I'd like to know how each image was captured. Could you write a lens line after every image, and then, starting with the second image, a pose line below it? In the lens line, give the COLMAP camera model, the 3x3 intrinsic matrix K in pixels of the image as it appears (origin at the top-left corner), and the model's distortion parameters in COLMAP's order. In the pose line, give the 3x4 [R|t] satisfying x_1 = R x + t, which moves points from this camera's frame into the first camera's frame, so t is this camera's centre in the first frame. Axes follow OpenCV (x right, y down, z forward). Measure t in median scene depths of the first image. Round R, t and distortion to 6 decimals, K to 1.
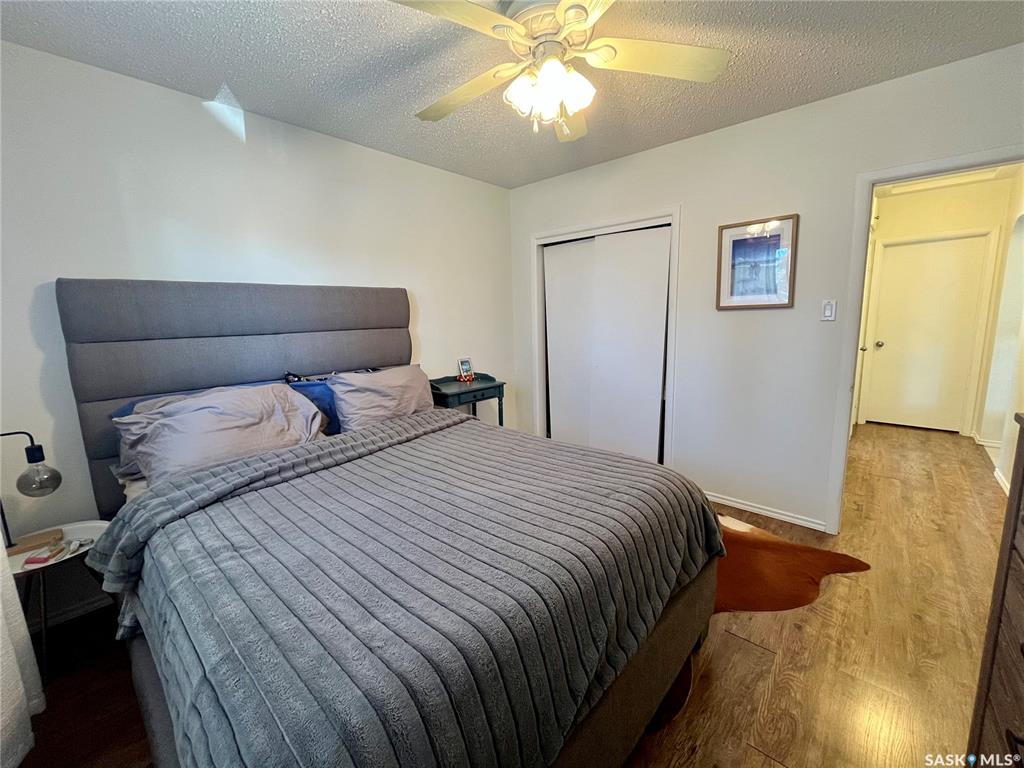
lens RADIAL K [[412.2, 0, 510.1], [0, 412.2, 383.6], [0, 0, 1]] dist [-0.007878, -0.000303]
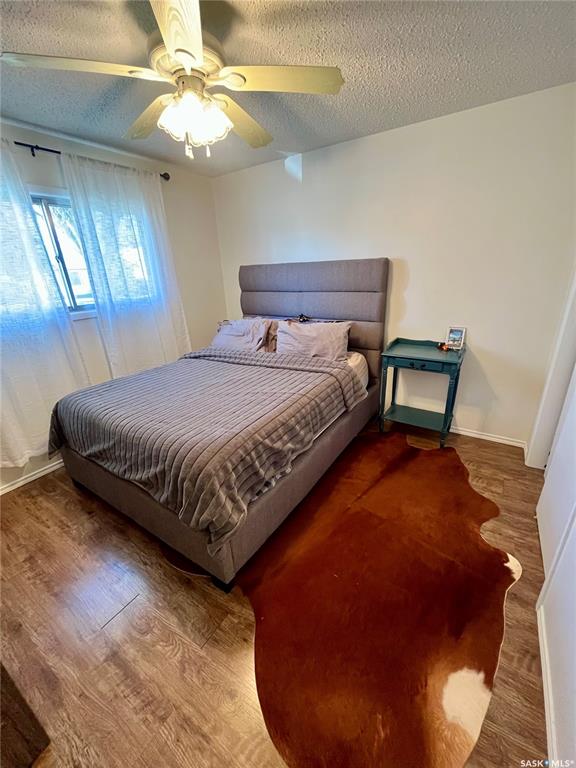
lens RADIAL K [[309.2, 0, 286.1], [0, 309.2, 384.5], [0, 0, 1]] dist [-0.007878, -0.000303]
pose [[0.153301, 0.367405, -0.917340, 0.874690], [-0.119842, 0.928373, 0.351796, -0.229772], [0.980886, 0.056006, 0.186351, 0.765117]]
